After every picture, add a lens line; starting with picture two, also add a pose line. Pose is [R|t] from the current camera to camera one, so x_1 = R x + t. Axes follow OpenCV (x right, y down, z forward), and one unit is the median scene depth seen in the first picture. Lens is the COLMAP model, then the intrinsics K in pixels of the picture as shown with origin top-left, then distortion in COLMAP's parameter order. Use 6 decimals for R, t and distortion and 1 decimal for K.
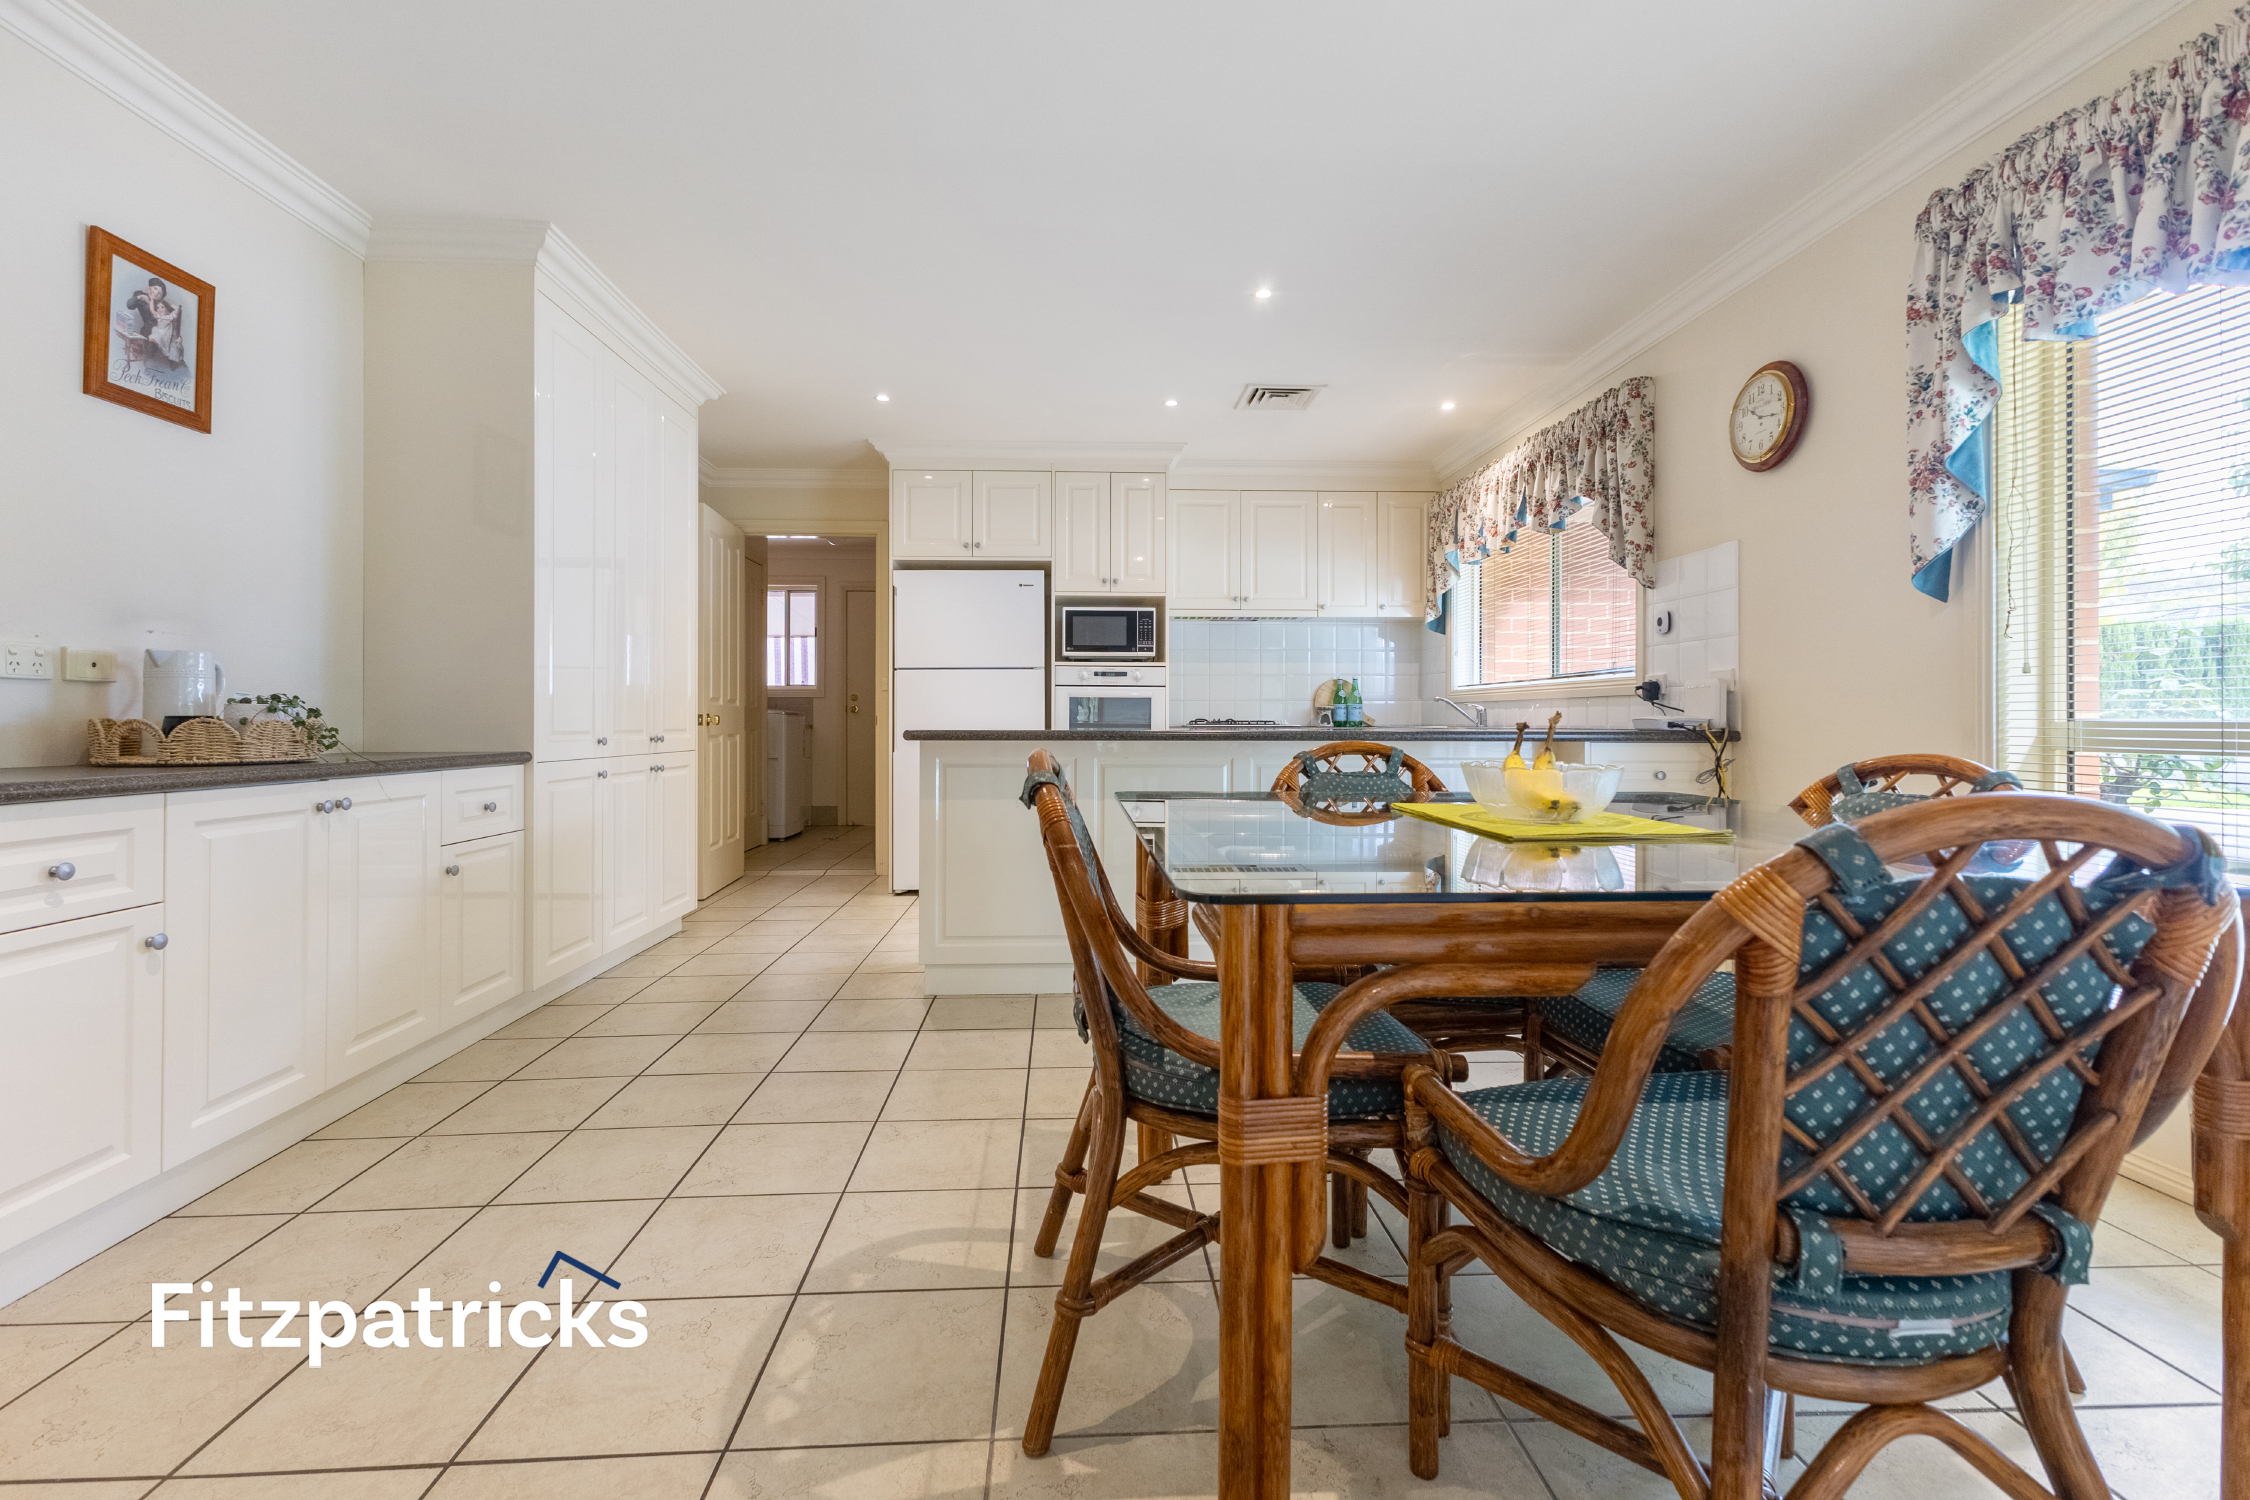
lens RADIAL K [[983.8, 0, 1116.1], [0, 983.8, 728.3], [0, 0, 1]] dist [0.014473, -0.004768]
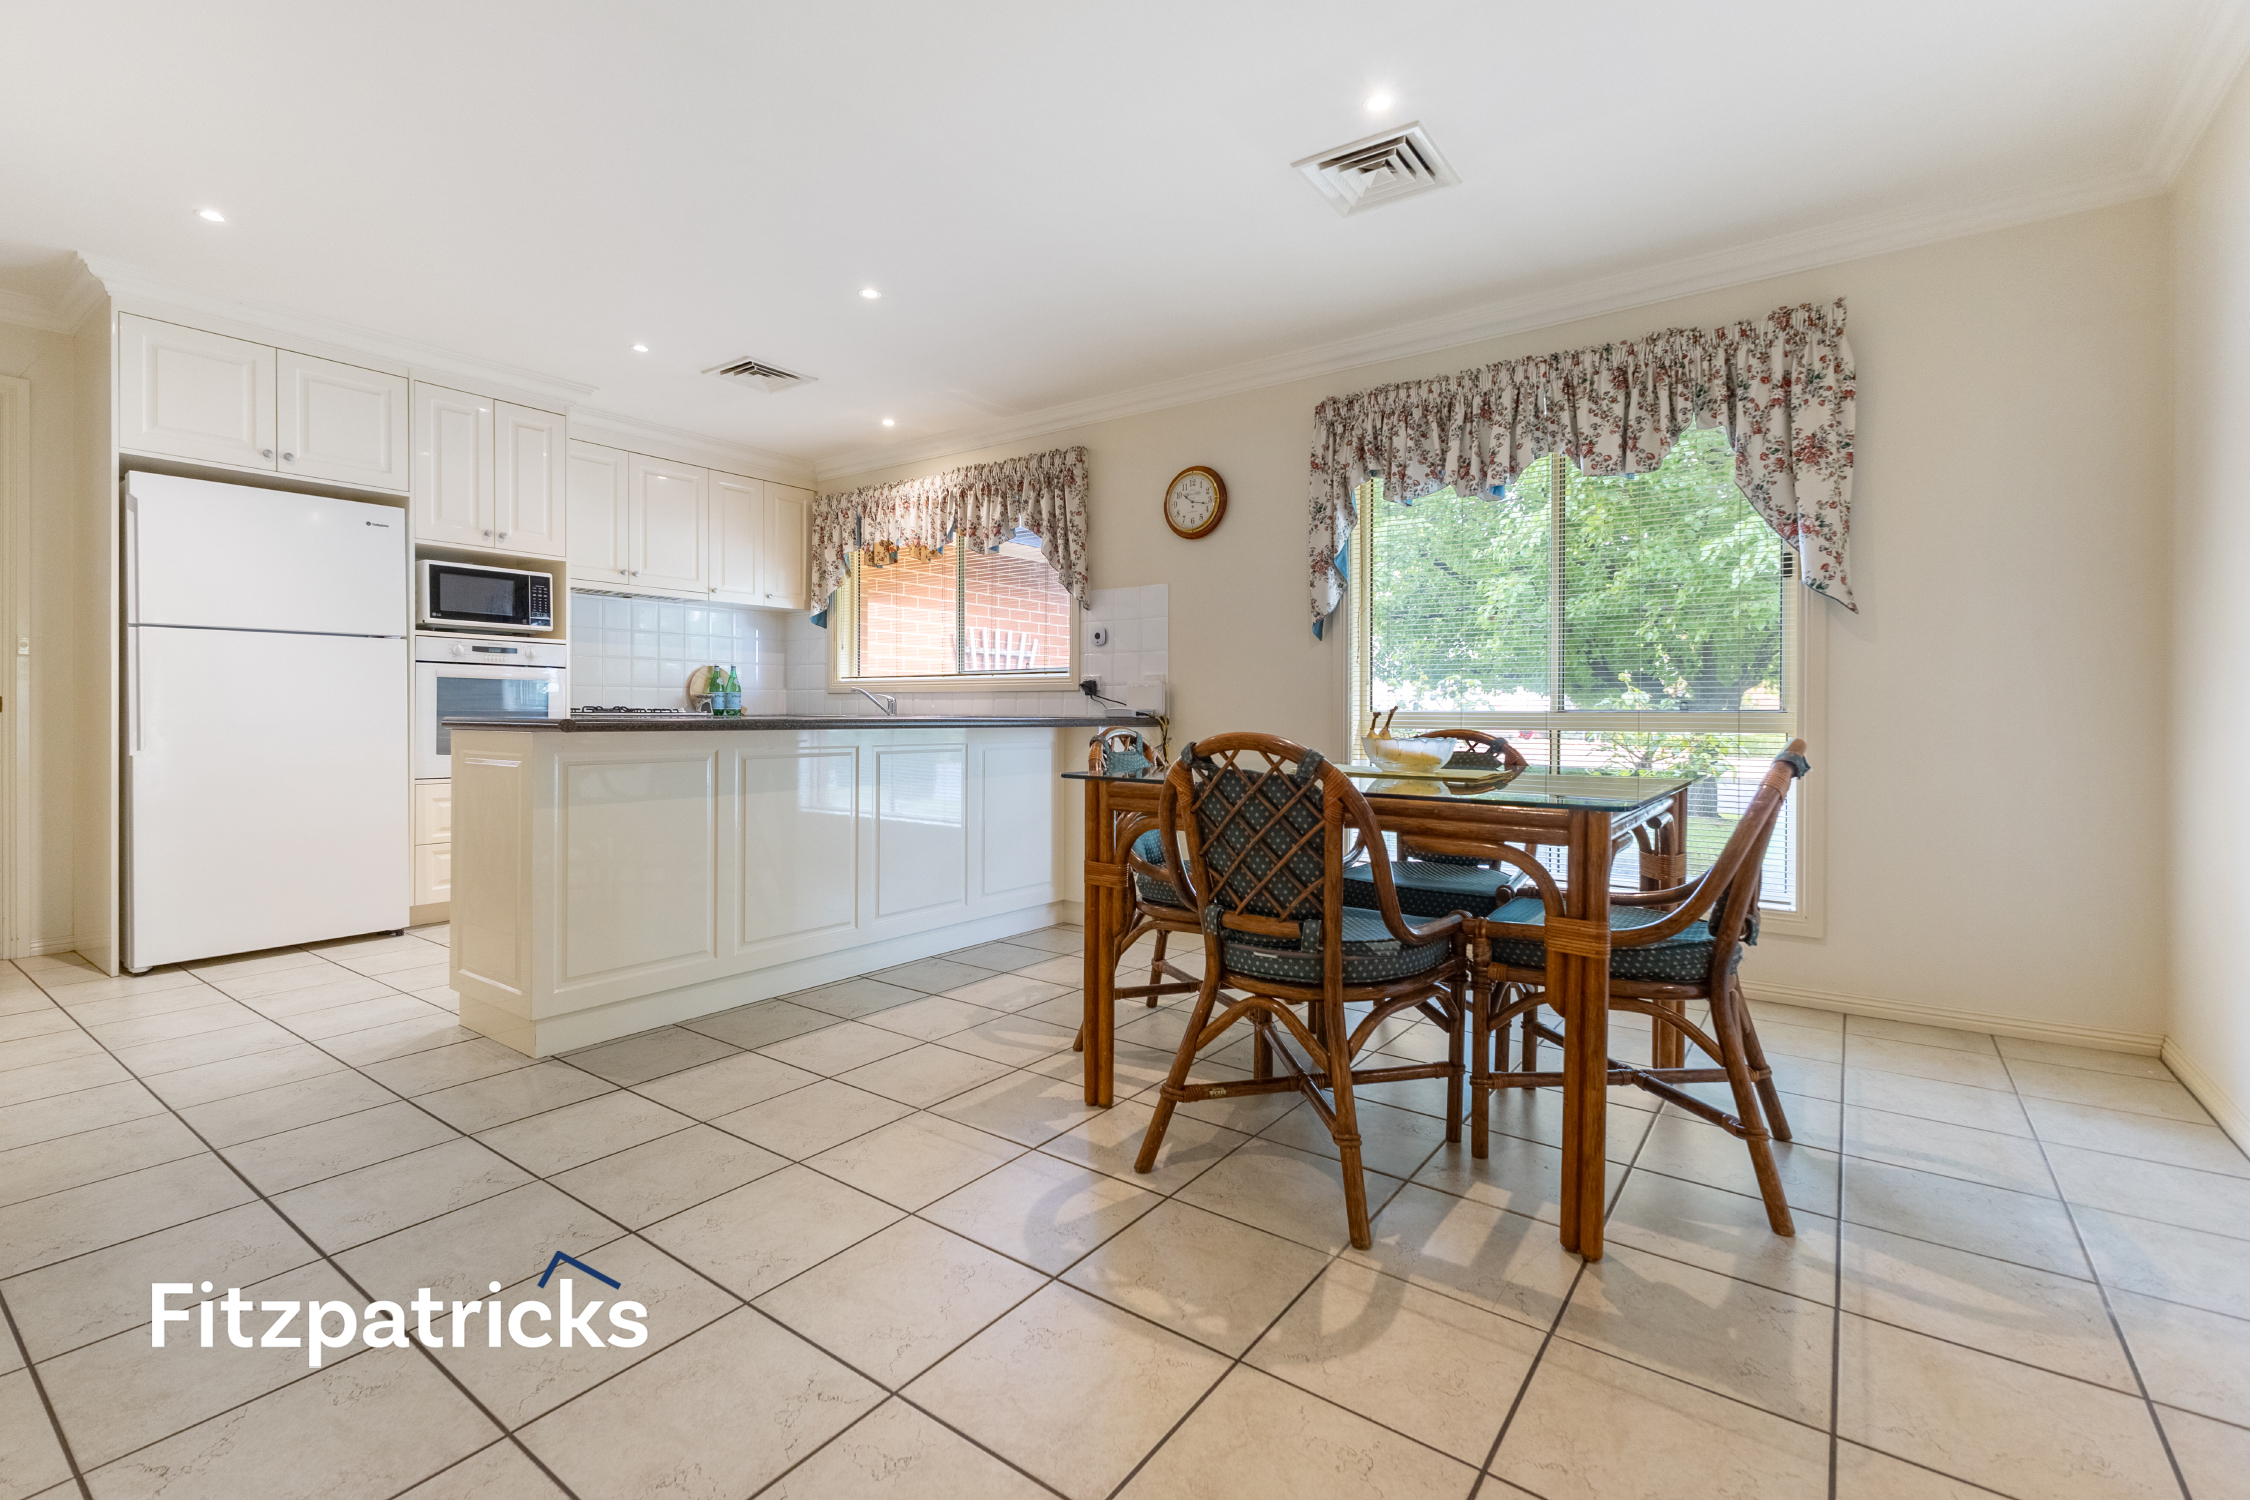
lens RADIAL K [[1012.2, 0, 1098.3], [0, 1012.2, 708.8], [0, 0, 1]] dist [0.023131, 0.000110]
pose [[0.643584, 0.005766, 0.765354, -0.461070], [0.001328, 0.999962, -0.008650, 0.001045], [-0.765375, 0.006583, 0.643551, 0.123580]]
